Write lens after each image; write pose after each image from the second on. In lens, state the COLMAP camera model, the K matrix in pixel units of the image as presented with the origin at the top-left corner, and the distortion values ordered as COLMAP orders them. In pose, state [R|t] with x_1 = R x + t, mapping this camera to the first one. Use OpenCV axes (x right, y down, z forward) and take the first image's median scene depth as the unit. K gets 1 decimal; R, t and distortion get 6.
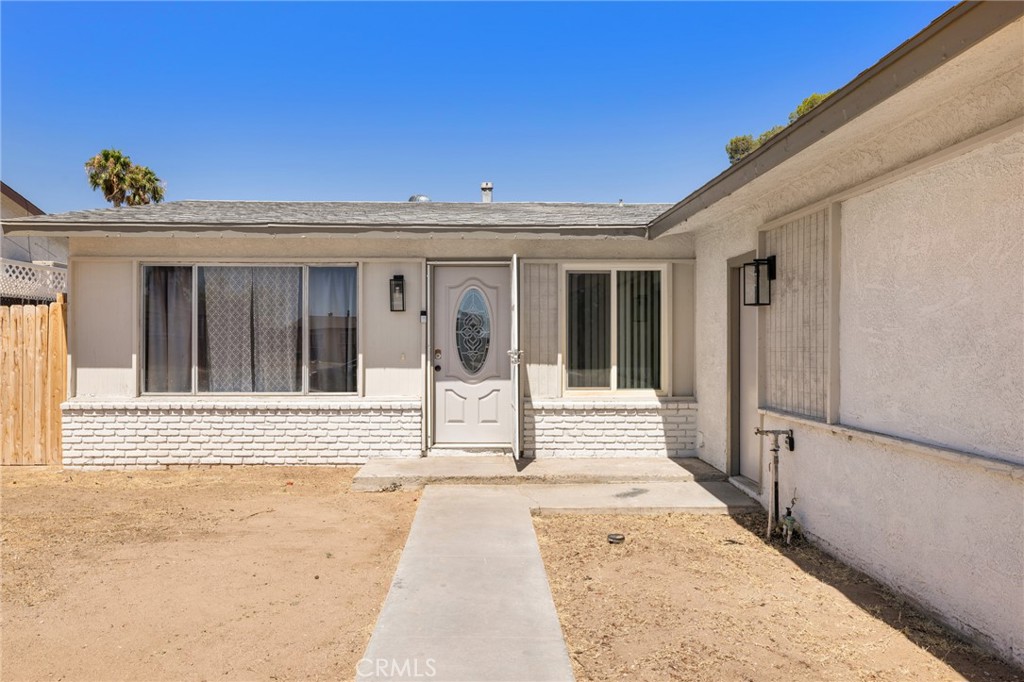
lens RADIAL K [[705.3, 0, 509.2], [0, 705.3, 345.6], [0, 0, 1]] dist [-0.002097, 0.001821]
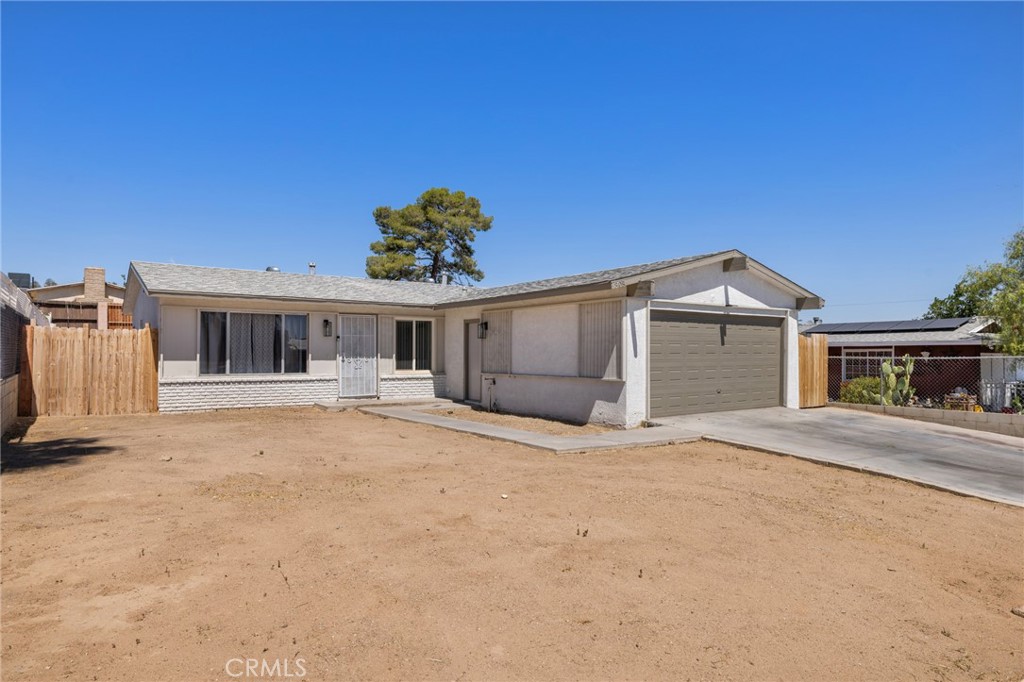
lens RADIAL K [[597.8, 0, 511.2], [0, 597.8, 343.9], [0, 0, 1]] dist [-0.000252, -0.000110]
pose [[0.835211, 0.010832, 0.549824, -0.717125], [0.000308, 0.999797, -0.020166, 0.014736], [-0.549930, 0.017012, 0.835037, -0.909313]]
